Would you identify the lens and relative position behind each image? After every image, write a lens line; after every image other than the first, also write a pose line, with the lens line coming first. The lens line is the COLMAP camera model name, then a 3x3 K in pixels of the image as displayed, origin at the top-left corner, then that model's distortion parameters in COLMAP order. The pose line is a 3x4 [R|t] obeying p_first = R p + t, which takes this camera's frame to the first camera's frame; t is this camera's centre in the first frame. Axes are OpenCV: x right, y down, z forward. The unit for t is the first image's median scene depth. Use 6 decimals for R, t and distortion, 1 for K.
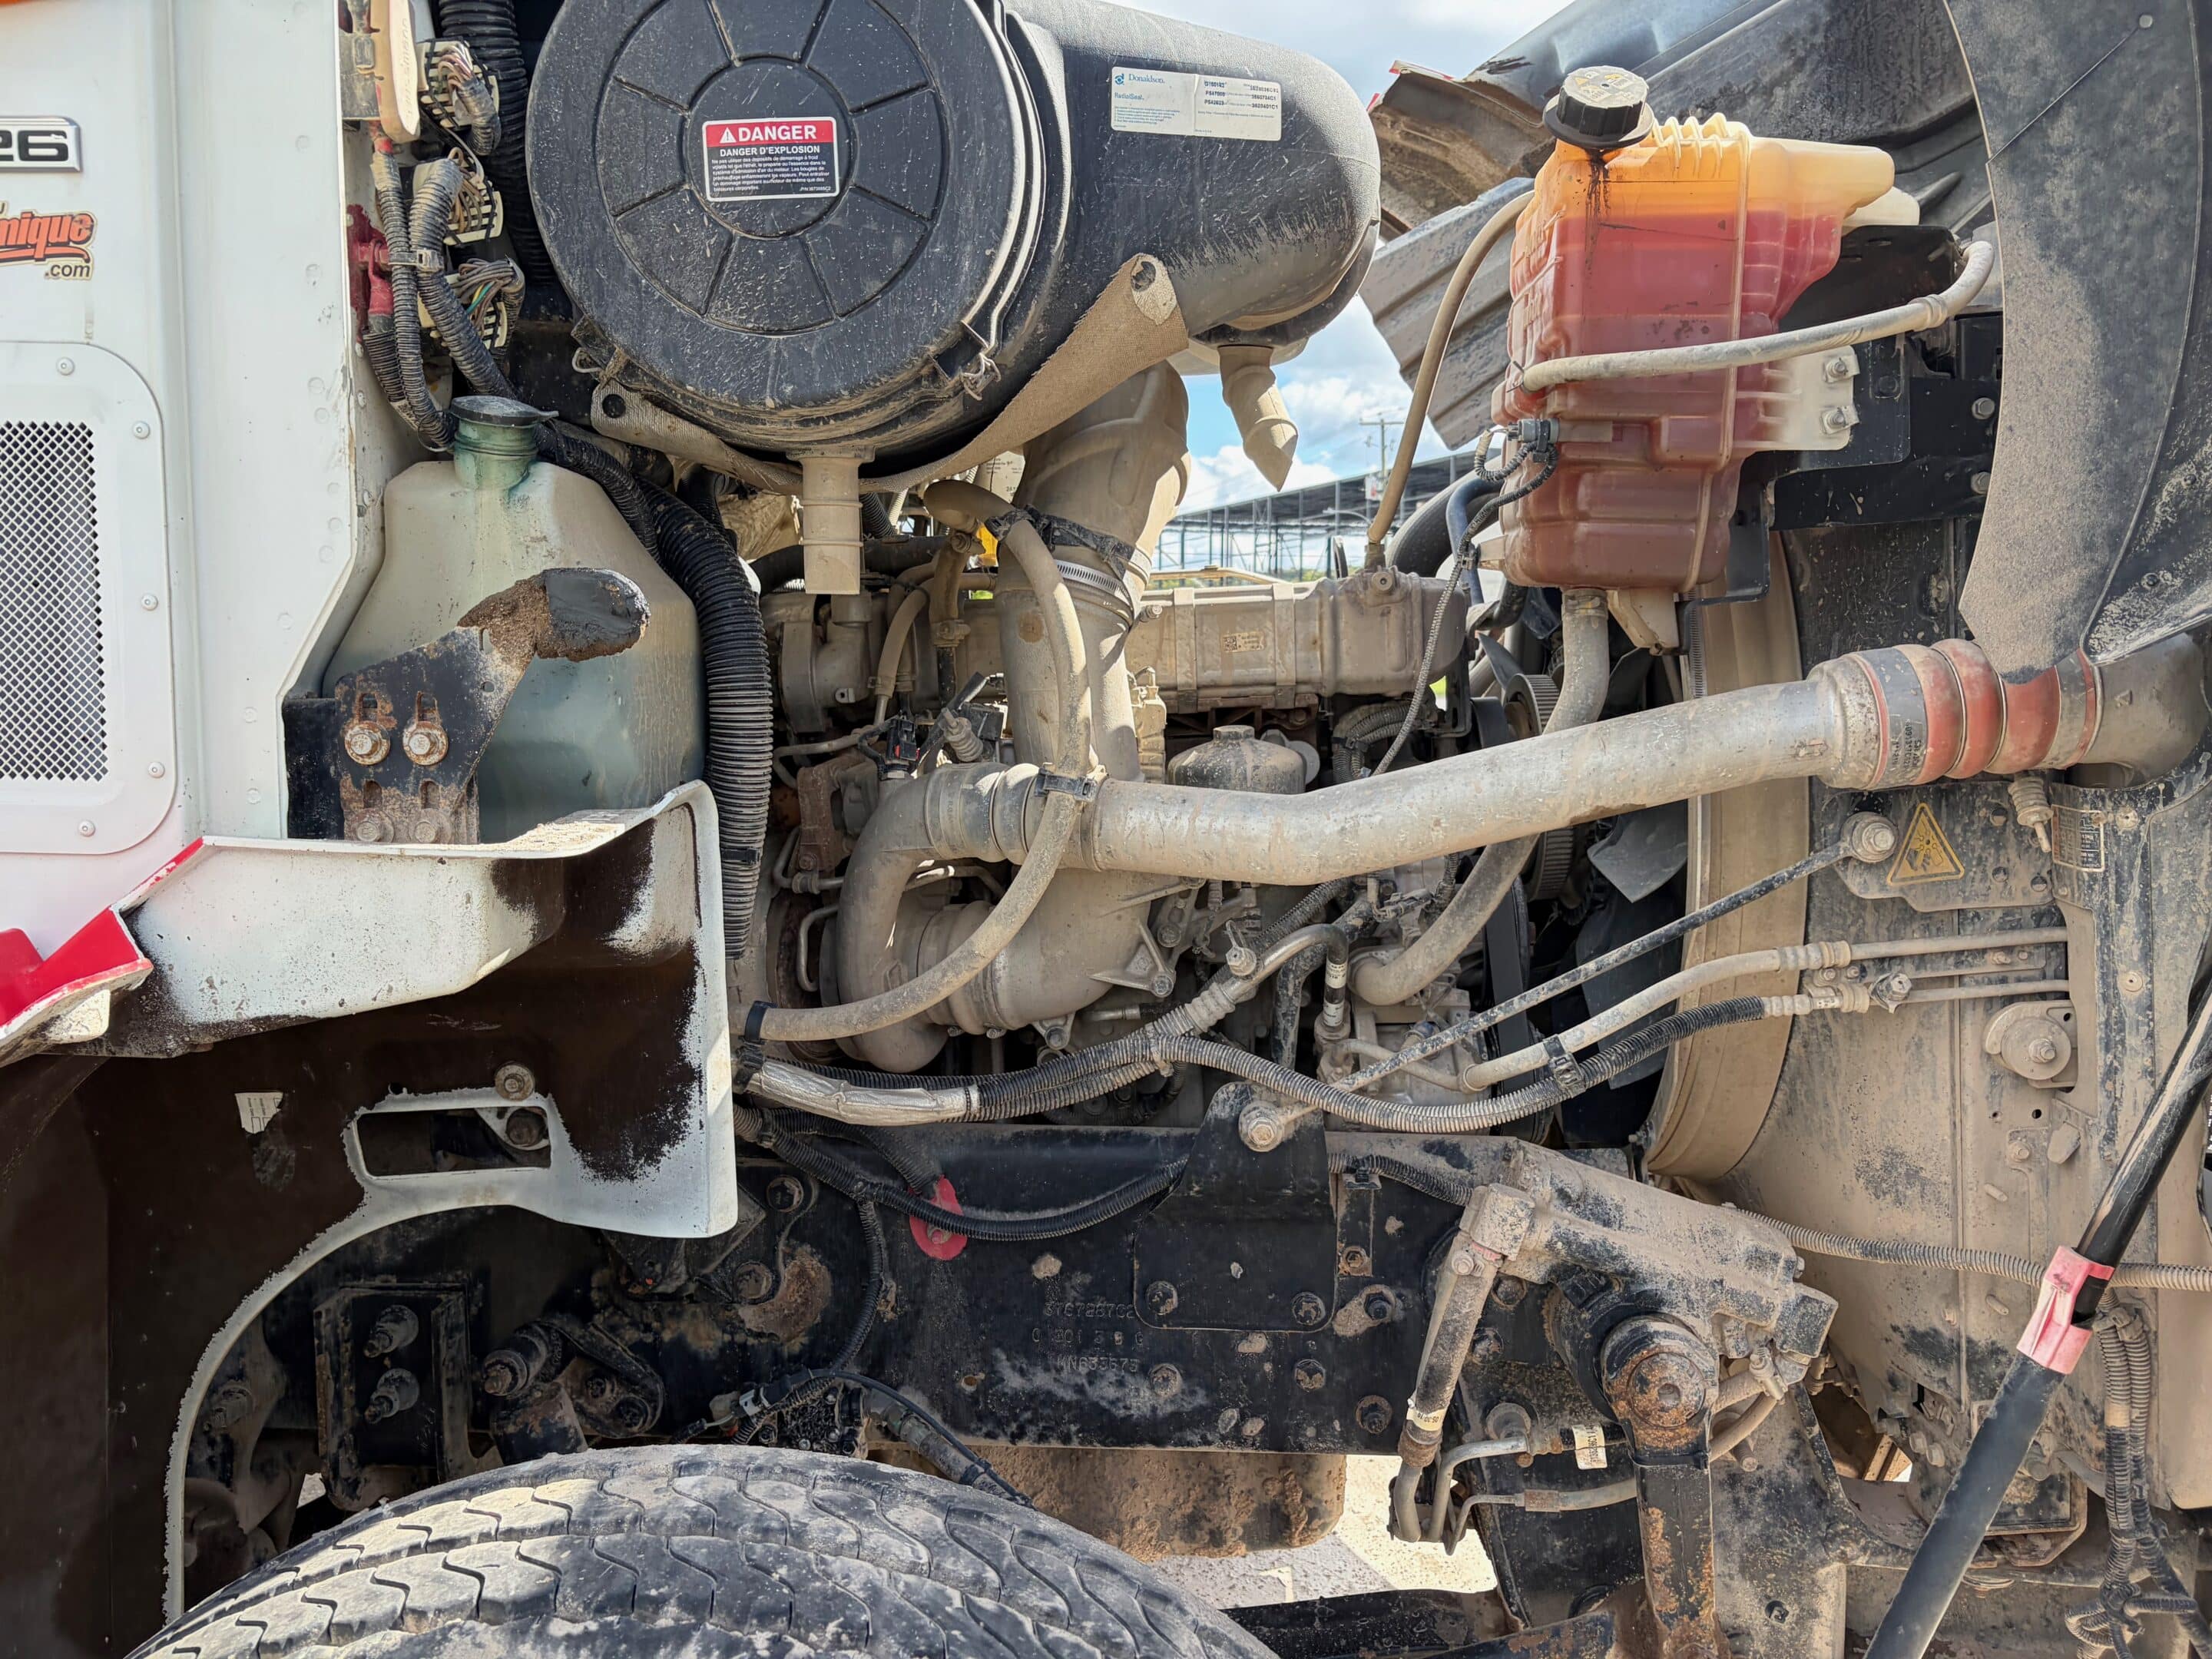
lens RADIAL K [[1680.2, 0, 1109.7], [0, 1680.2, 829.2], [0, 0, 1]] dist [0.024011, -0.035029]
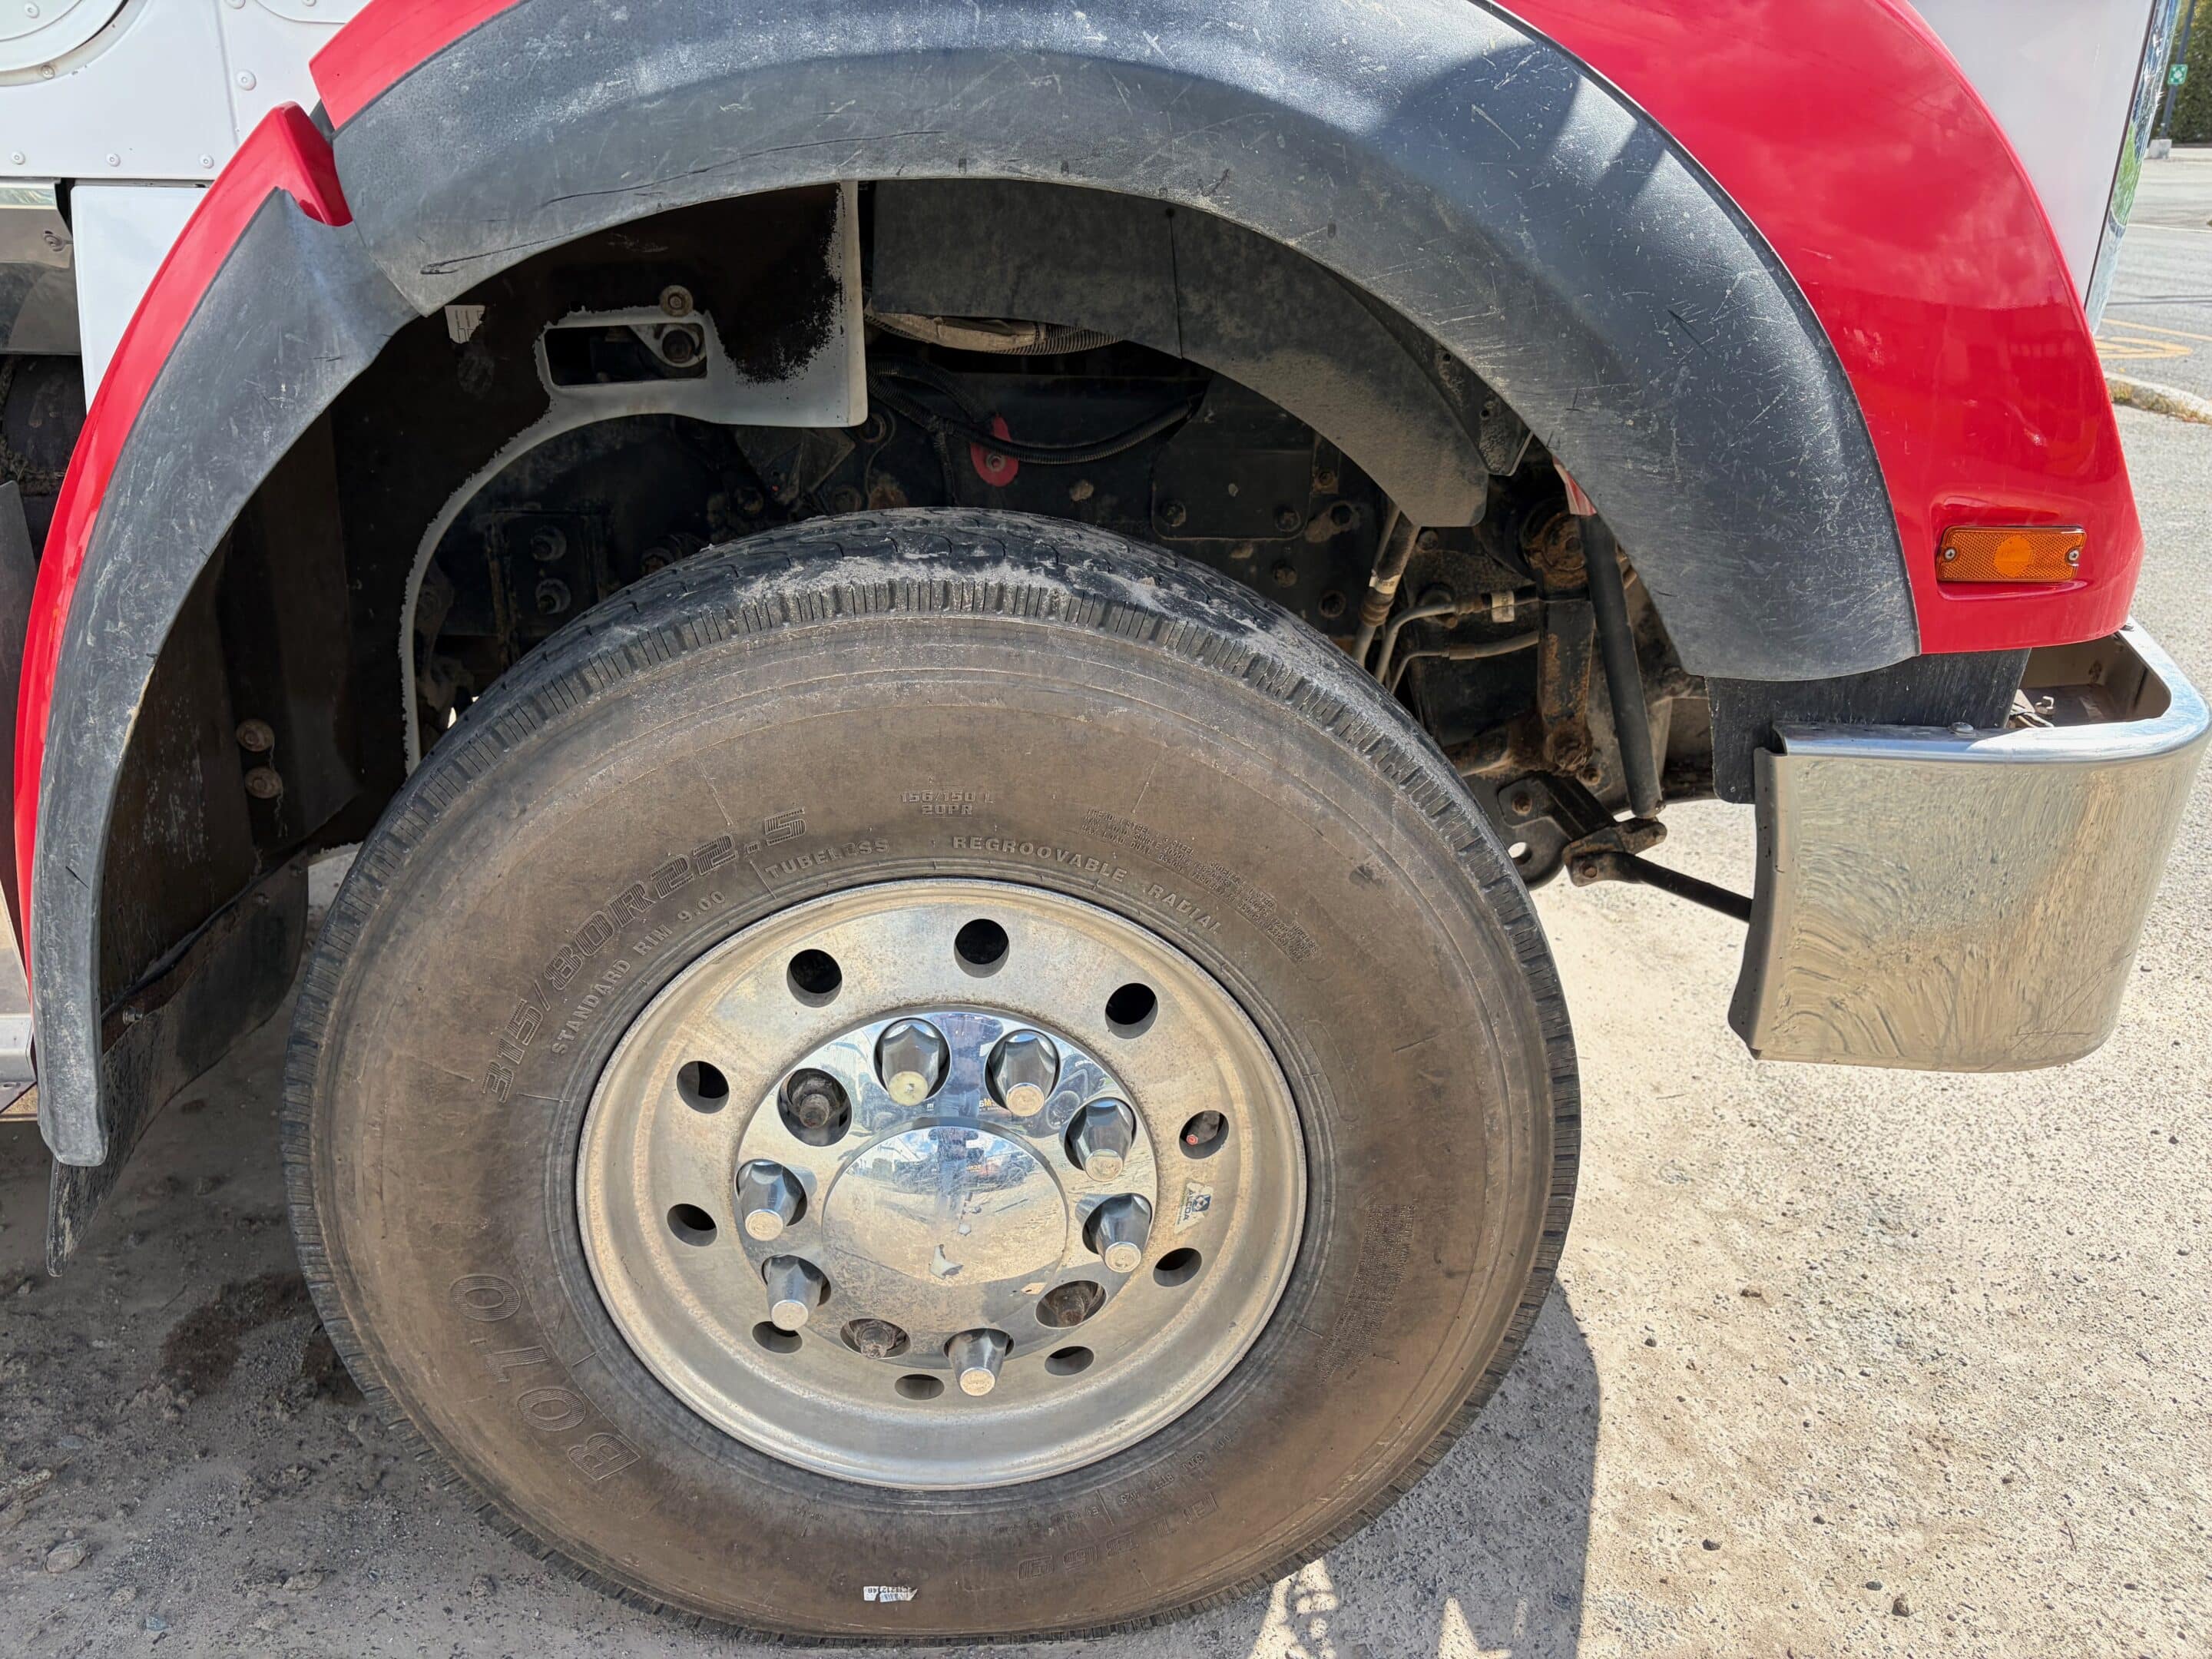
lens RADIAL K [[1680.2, 0, 1090.7], [0, 1680.2, 836.7], [0, 0, 1]] dist [0.024011, -0.035029]
pose [[0.993796, -0.030220, 0.107037, -0.192548], [-0.002599, 0.955806, 0.293988, 0.156877], [-0.111191, -0.292442, 0.949797, -0.288065]]
